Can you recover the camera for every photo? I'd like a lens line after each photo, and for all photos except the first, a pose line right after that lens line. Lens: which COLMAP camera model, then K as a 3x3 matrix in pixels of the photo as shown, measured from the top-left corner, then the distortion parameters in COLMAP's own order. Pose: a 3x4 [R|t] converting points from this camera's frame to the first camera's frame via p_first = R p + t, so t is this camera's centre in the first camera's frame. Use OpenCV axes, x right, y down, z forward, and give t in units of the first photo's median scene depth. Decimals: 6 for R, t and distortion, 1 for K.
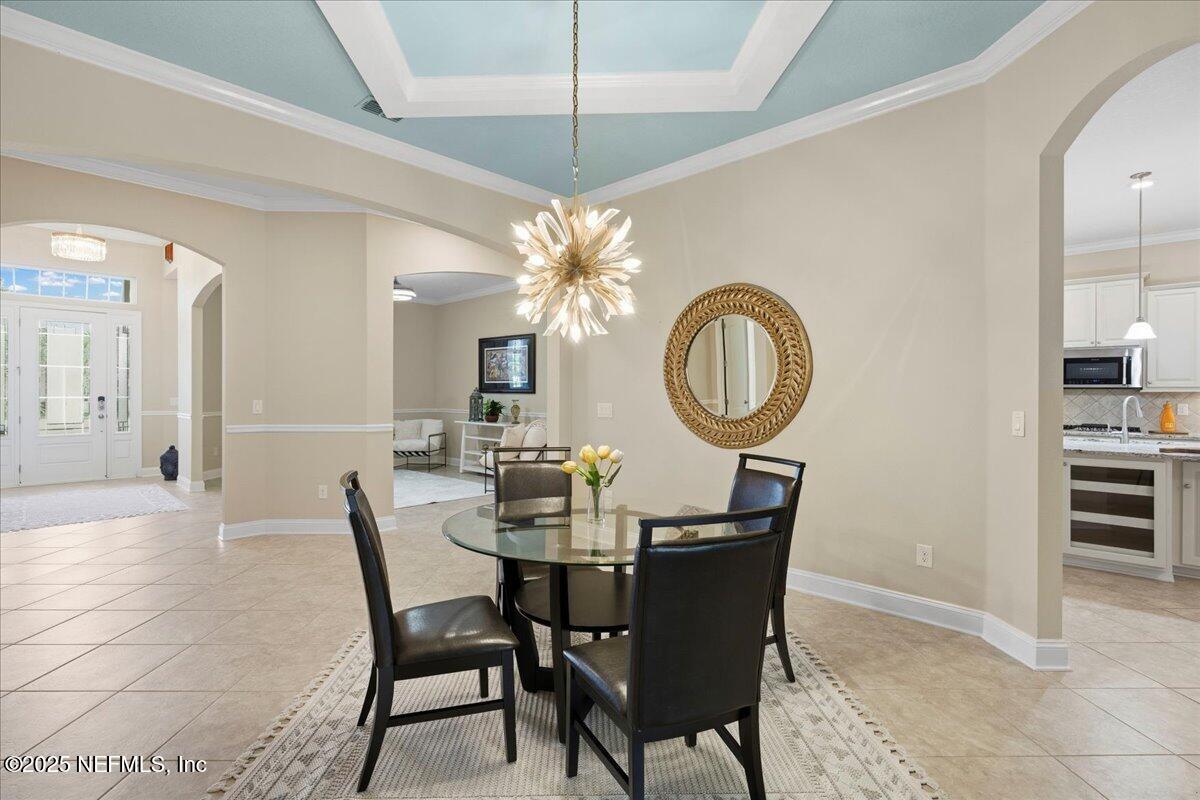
lens RADIAL K [[570.2, 0, 591.6], [0, 570.2, 398.1], [0, 0, 1]] dist [-0.000165, -0.000280]
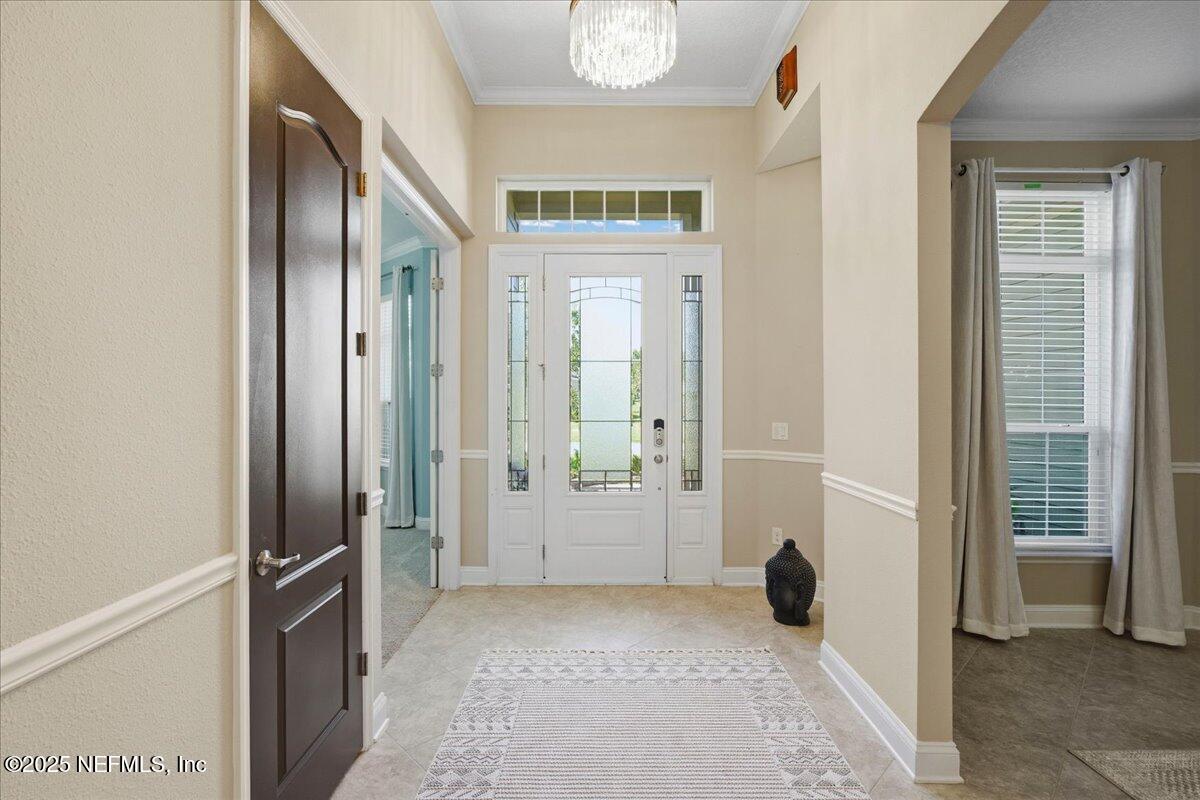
lens RADIAL K [[533.3, 0, 595.1], [0, 533.3, 404.0], [0, 0, 1]] dist [0.001466, -0.000129]
pose [[0.696688, 0.005457, -0.717354, -0.562254], [-0.003261, 0.999985, 0.004439, -0.017808], [0.717367, -0.000754, 0.696695, 0.632565]]
